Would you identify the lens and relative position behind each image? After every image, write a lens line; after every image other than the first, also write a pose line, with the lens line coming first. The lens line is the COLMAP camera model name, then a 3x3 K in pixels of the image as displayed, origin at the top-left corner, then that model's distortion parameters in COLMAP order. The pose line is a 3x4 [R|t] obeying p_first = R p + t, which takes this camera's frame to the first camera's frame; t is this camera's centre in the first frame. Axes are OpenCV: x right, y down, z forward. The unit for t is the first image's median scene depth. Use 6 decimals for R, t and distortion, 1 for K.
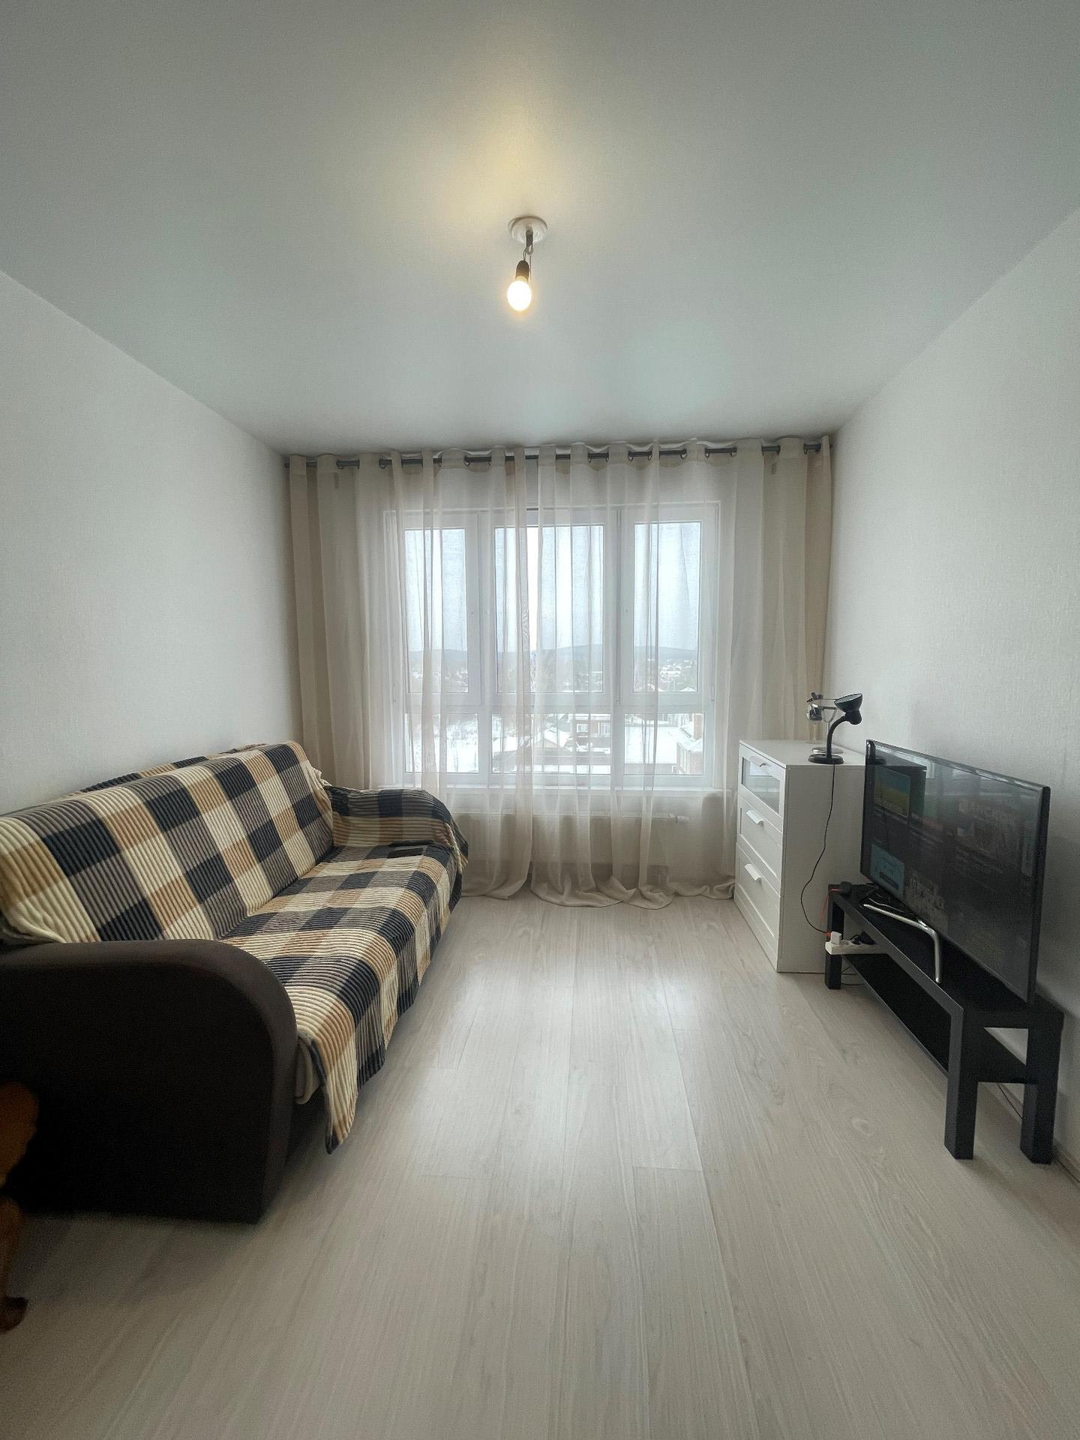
lens RADIAL K [[558.3, 0, 543.7], [0, 558.3, 711.9], [0, 0, 1]] dist [-0.014301, -0.000103]
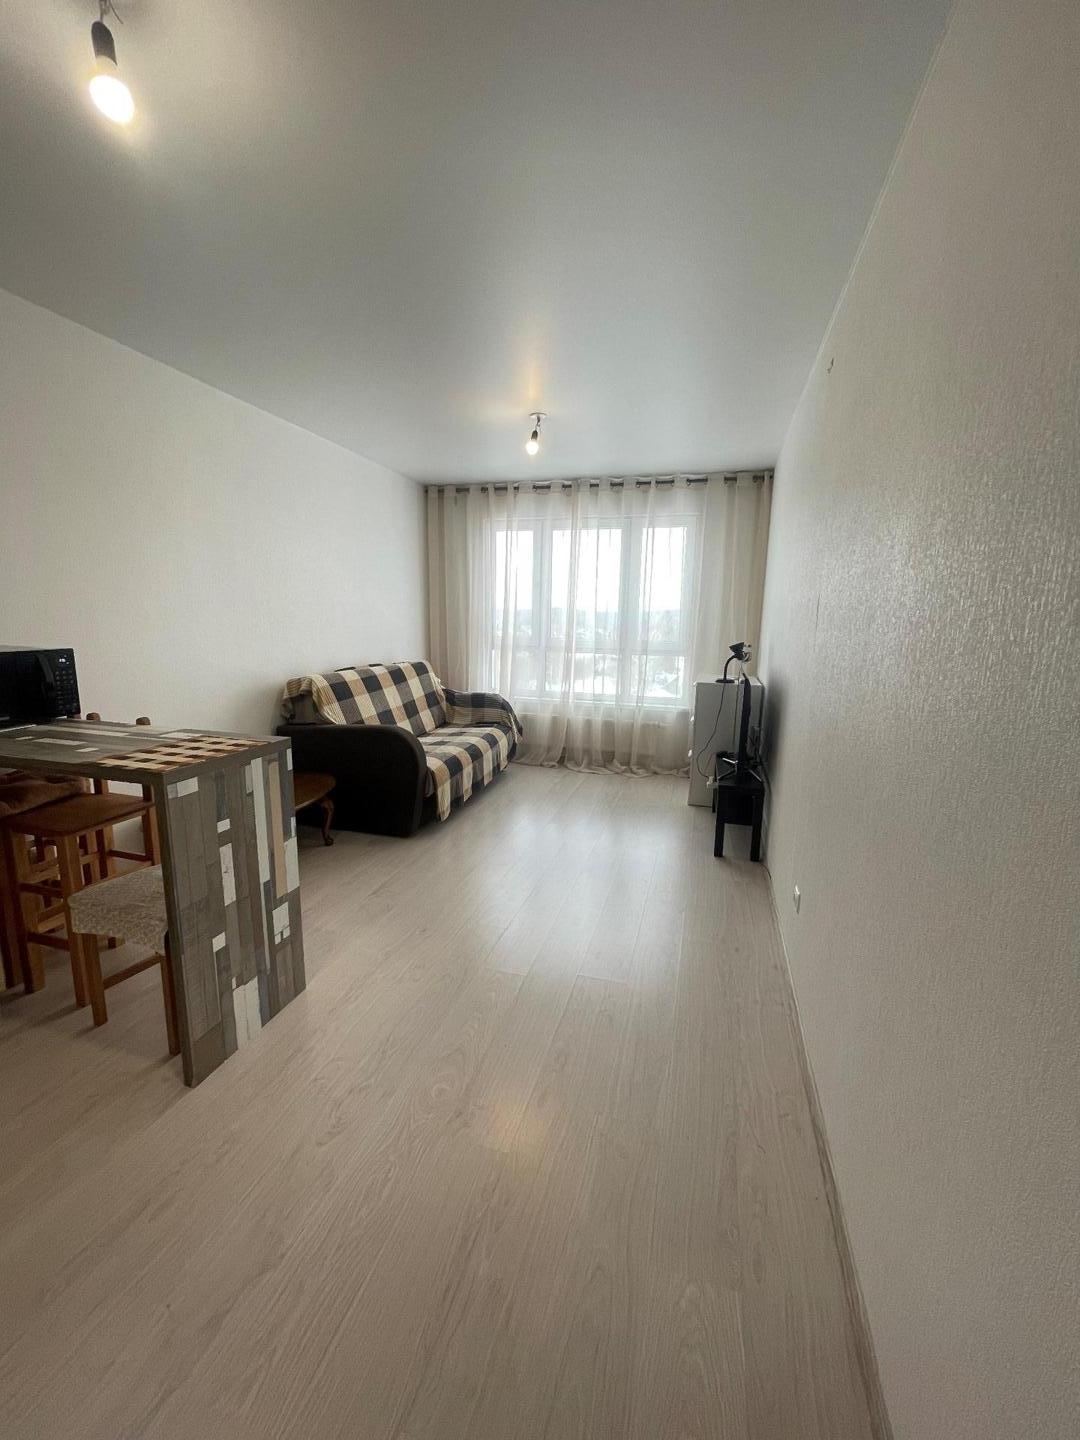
lens RADIAL K [[579.2, 0, 543.1], [0, 579.2, 718.9], [0, 0, 1]] dist [-0.016037, 0.007420]
pose [[0.977592, 0.062877, -0.200899, 0.265275], [-0.047792, 0.995722, 0.079081, 0.069896], [0.205012, -0.067708, 0.976415, -0.659003]]
